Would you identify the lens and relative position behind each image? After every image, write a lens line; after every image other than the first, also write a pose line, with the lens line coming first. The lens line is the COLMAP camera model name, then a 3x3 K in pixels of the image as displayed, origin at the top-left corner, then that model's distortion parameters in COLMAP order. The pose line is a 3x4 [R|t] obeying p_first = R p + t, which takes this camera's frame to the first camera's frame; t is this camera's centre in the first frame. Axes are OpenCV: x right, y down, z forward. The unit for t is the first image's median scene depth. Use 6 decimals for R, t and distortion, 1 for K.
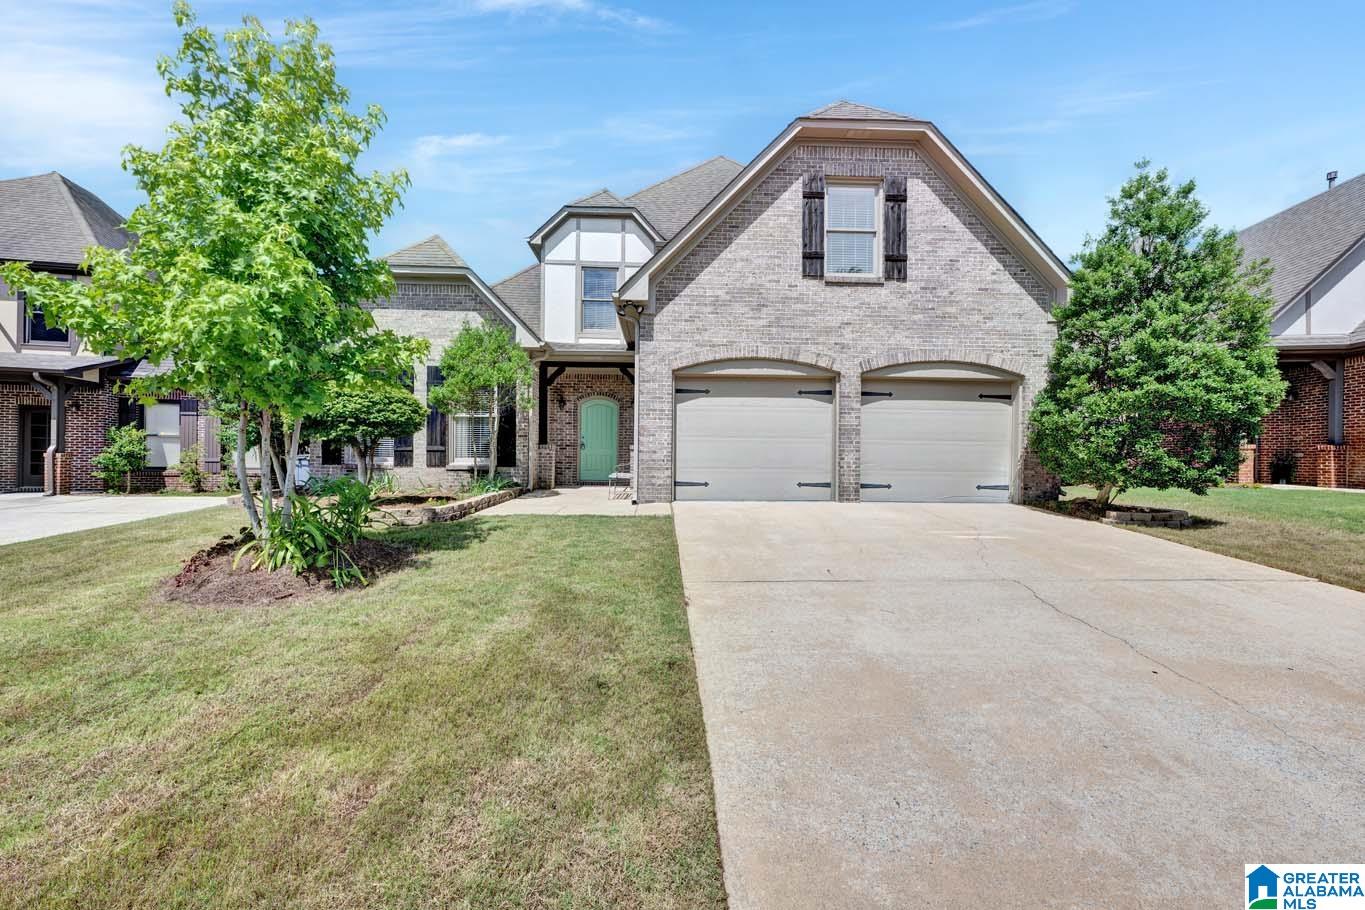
lens RADIAL K [[539.3, 0, 684.1], [0, 539.3, 452.2], [0, 0, 1]] dist [0.000891, 0.000162]
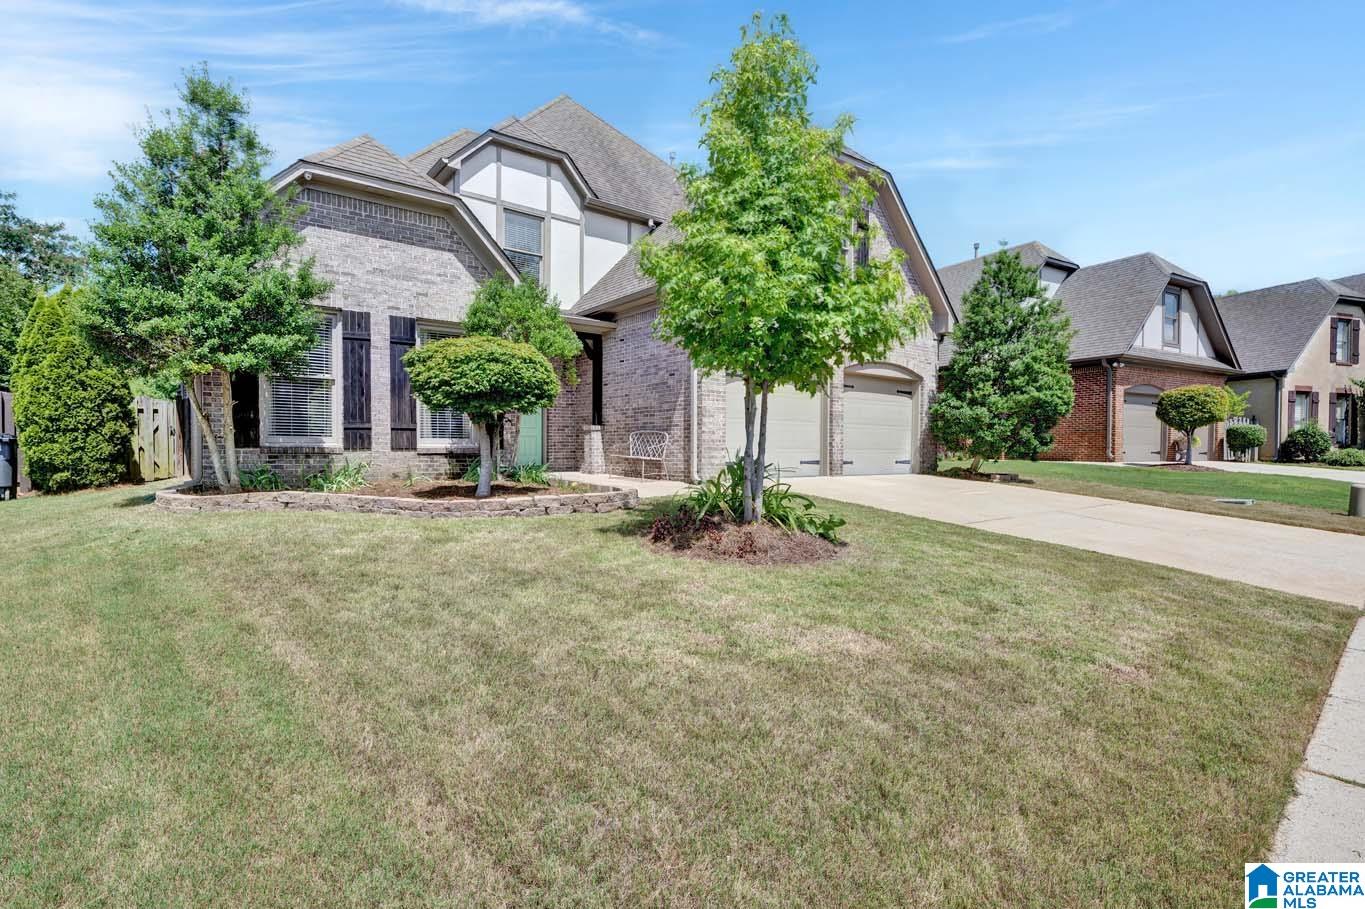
lens RADIAL K [[645.1, 0, 681.2], [0, 645.1, 457.0], [0, 0, 1]] dist [0.001845, -0.001113]
pose [[0.819570, -0.013720, 0.572815, -0.833418], [-0.005315, 0.999488, 0.031544, 0.007626], [-0.572954, -0.028897, 0.819078, 0.034617]]
